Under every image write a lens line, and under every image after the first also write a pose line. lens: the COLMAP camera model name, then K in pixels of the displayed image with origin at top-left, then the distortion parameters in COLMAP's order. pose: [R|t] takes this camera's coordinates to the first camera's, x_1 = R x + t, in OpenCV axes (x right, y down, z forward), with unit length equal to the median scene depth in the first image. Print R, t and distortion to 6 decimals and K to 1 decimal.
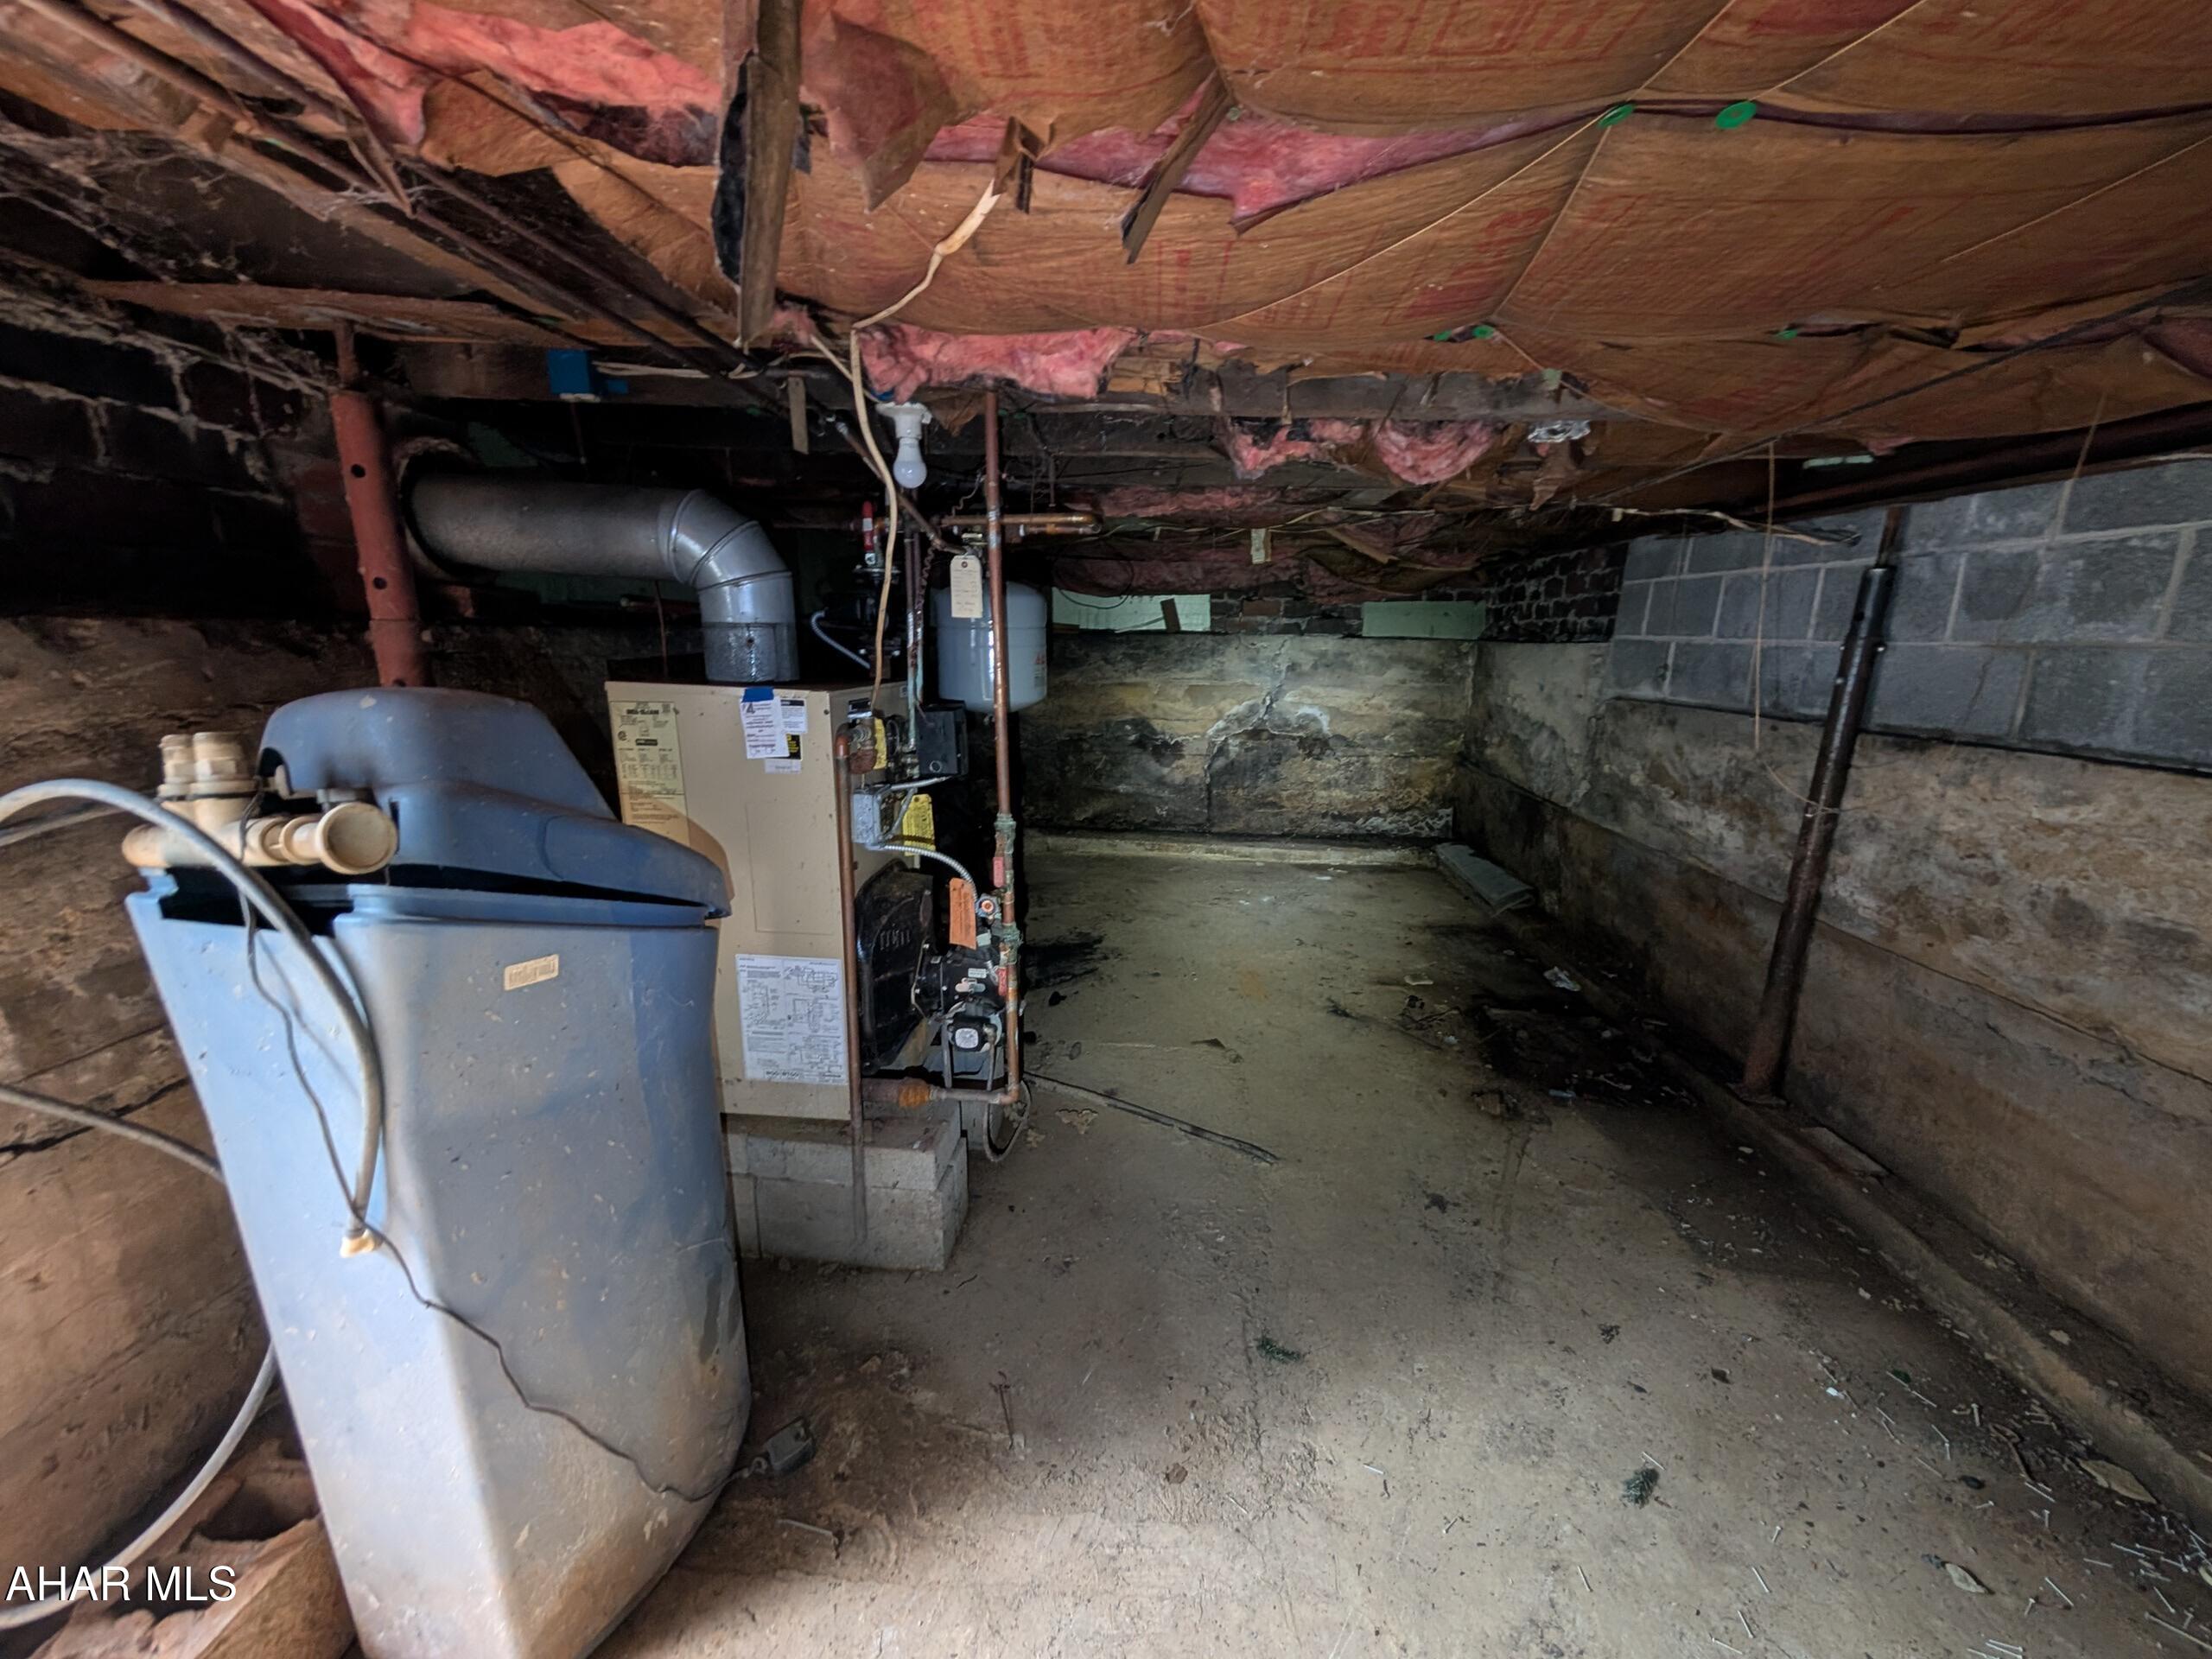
lens RADIAL K [[839.2, 0, 1099.1], [0, 839.2, 823.5], [0, 0, 1]] dist [0.001343, 0.001155]
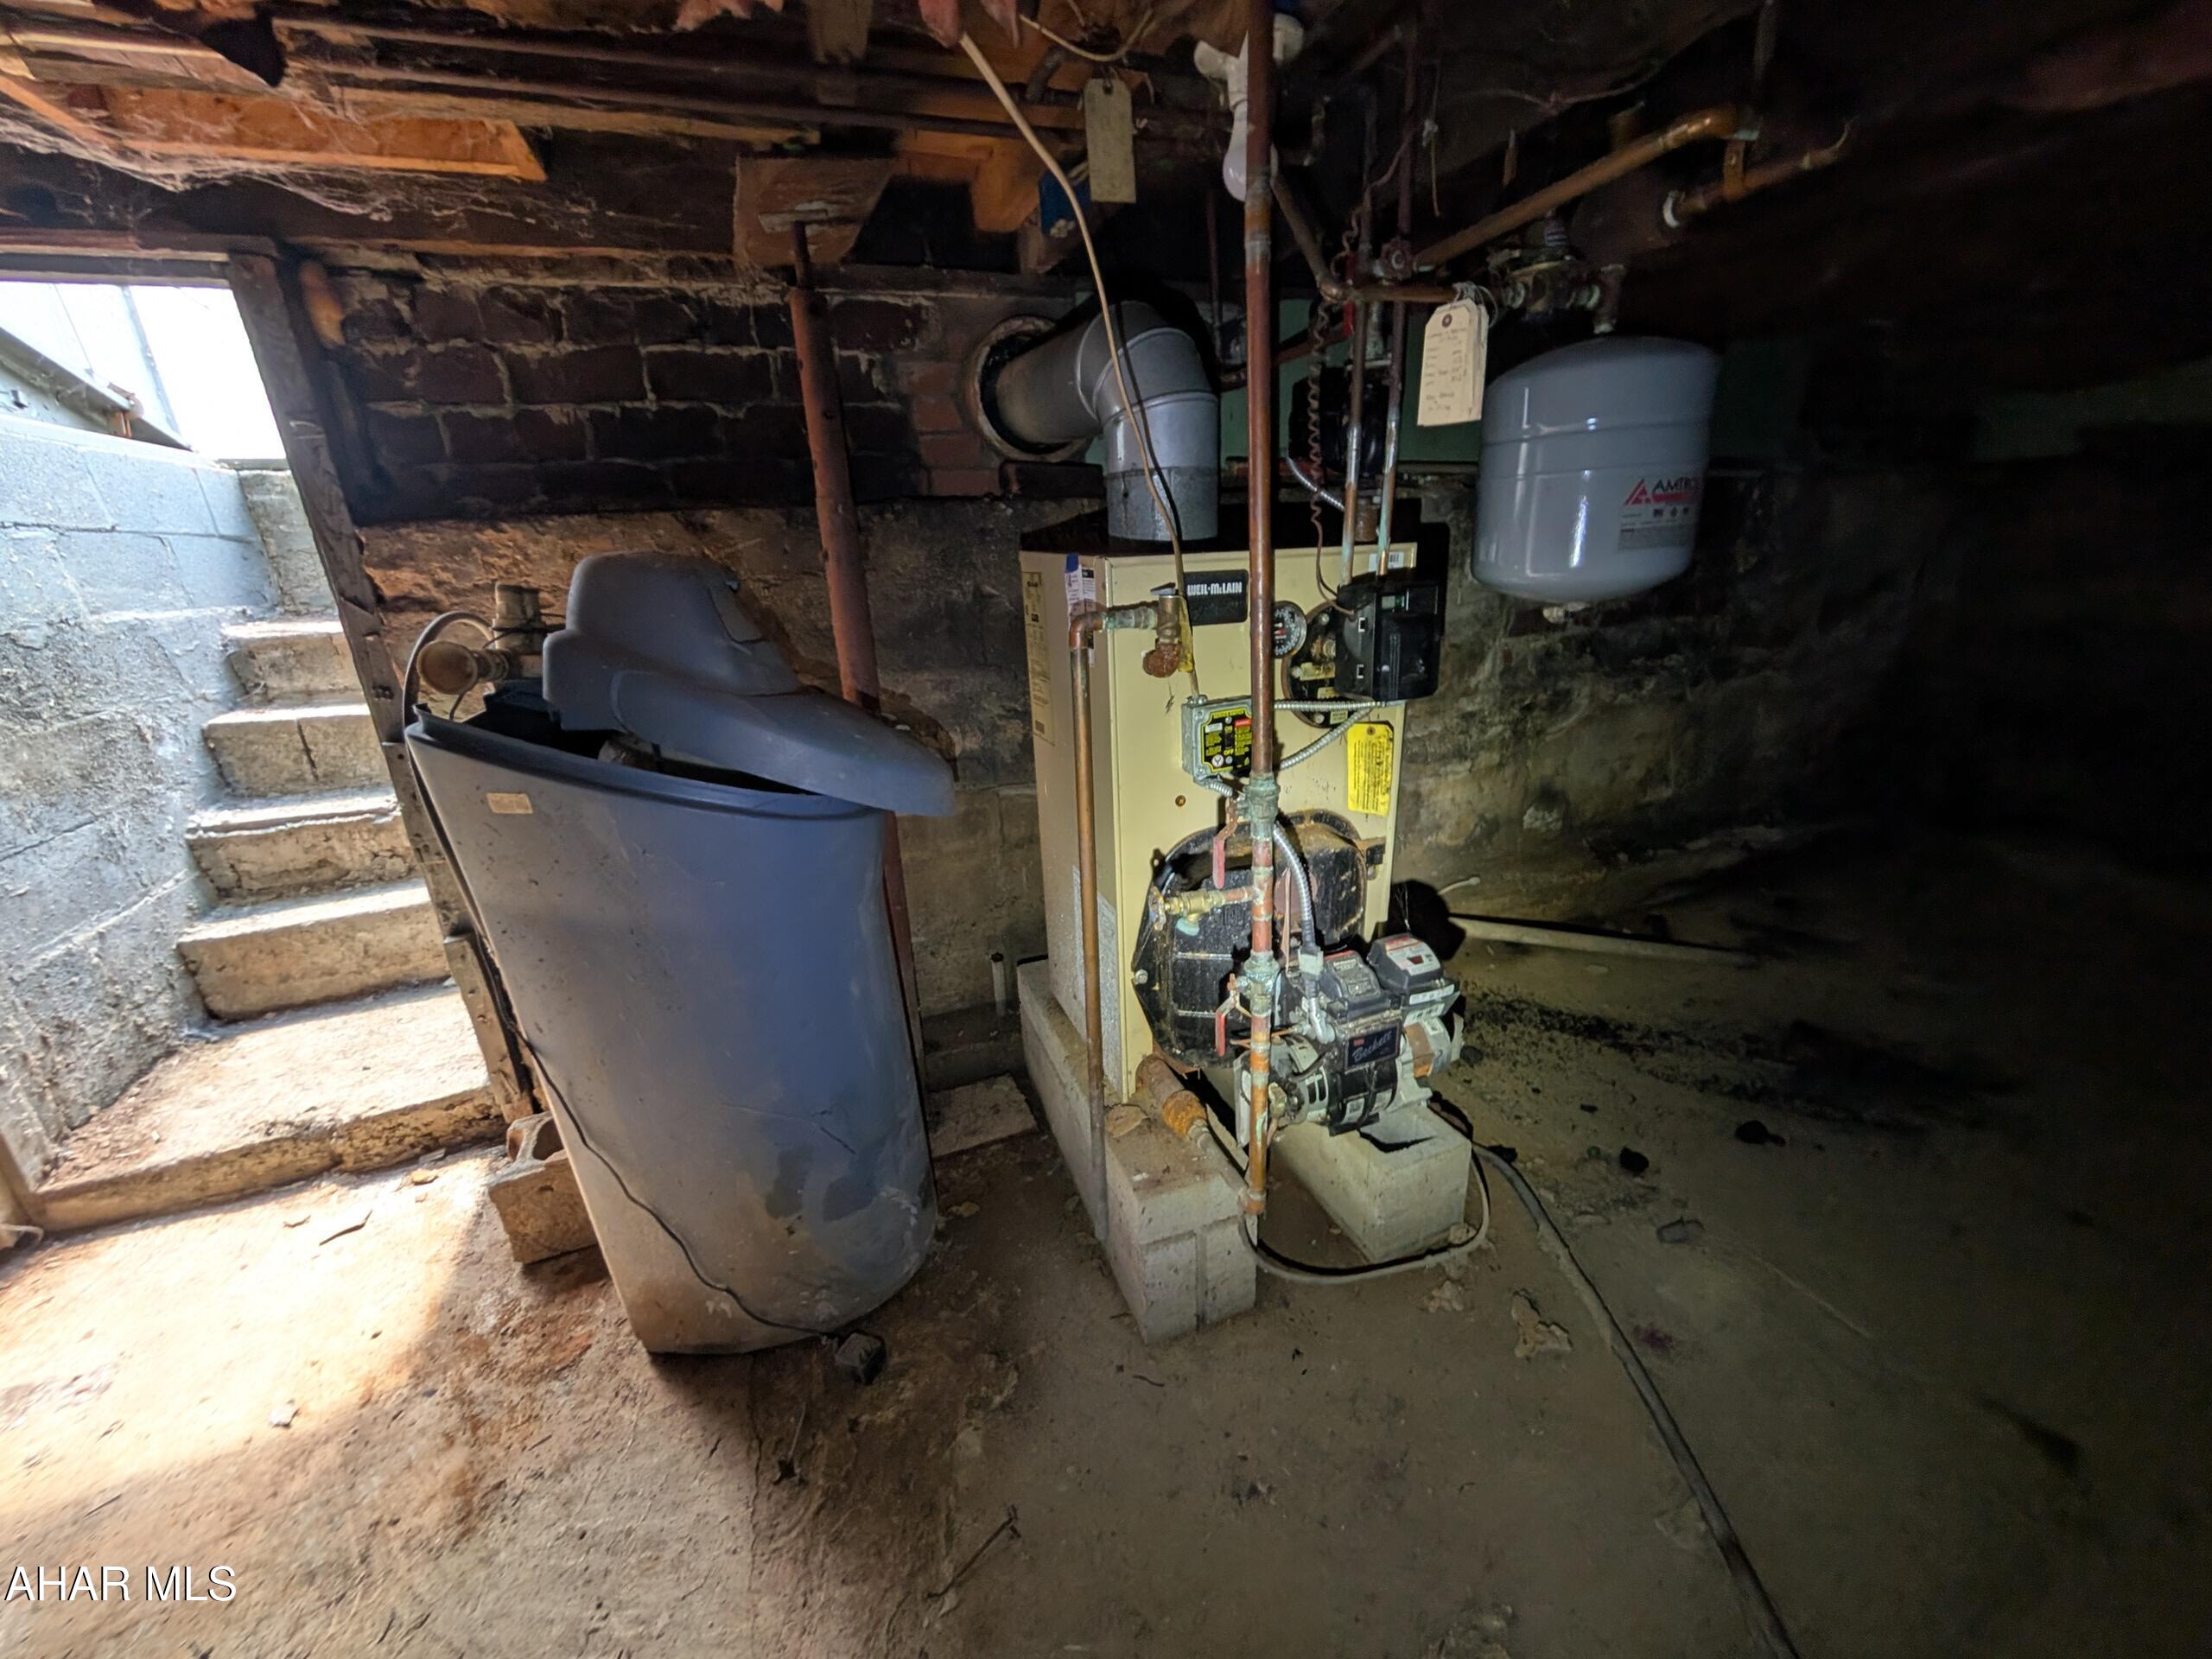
lens RADIAL K [[839.2, 0, 1102.0], [0, 839.2, 829.5], [0, 0, 1]] dist [0.001343, 0.001155]
pose [[0.429416, 0.262585, -0.864090, 0.407293], [-0.147445, 0.964343, 0.219776, -0.096910], [0.890989, 0.033031, 0.452821, 0.737487]]
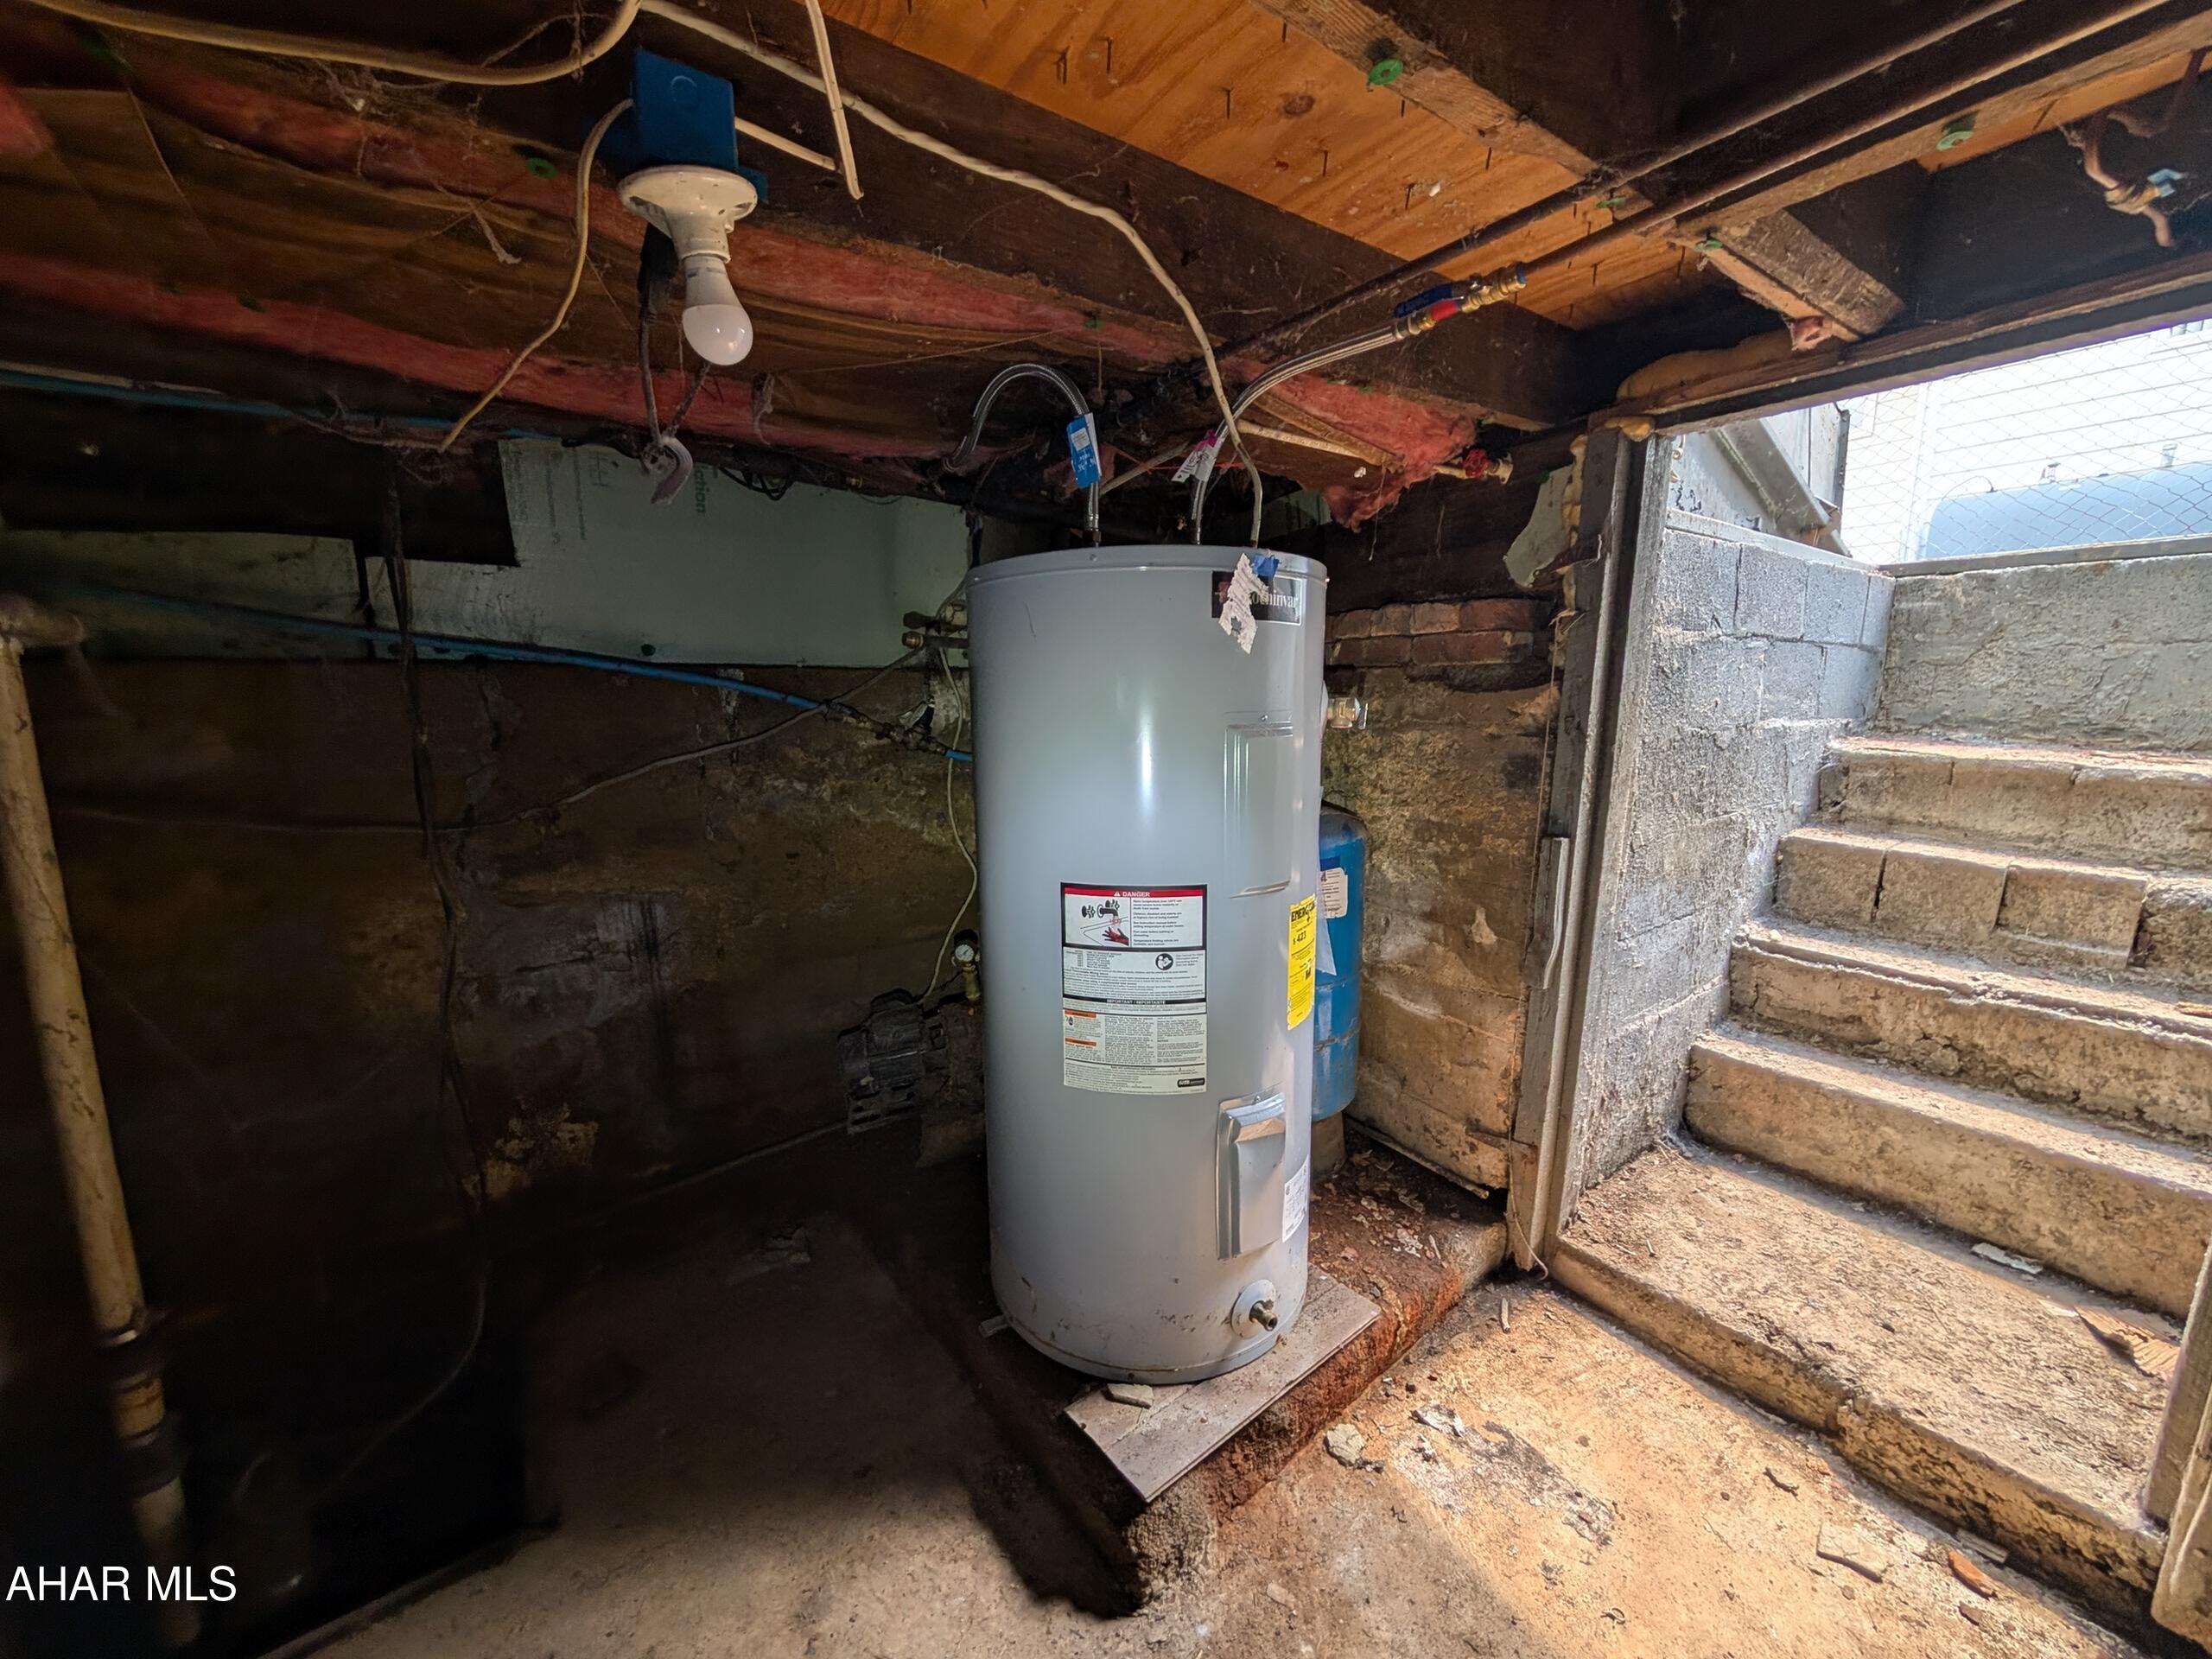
lens RADIAL K [[839.2, 0, 1102.8], [0, 839.2, 831.6], [0, 0, 1]] dist [0.001343, 0.001155]
pose [[-0.771766, 0.098068, -0.628300, 0.316315], [-0.144546, 0.935119, 0.323510, -0.065757], [0.619261, 0.340492, -0.707518, 0.563979]]
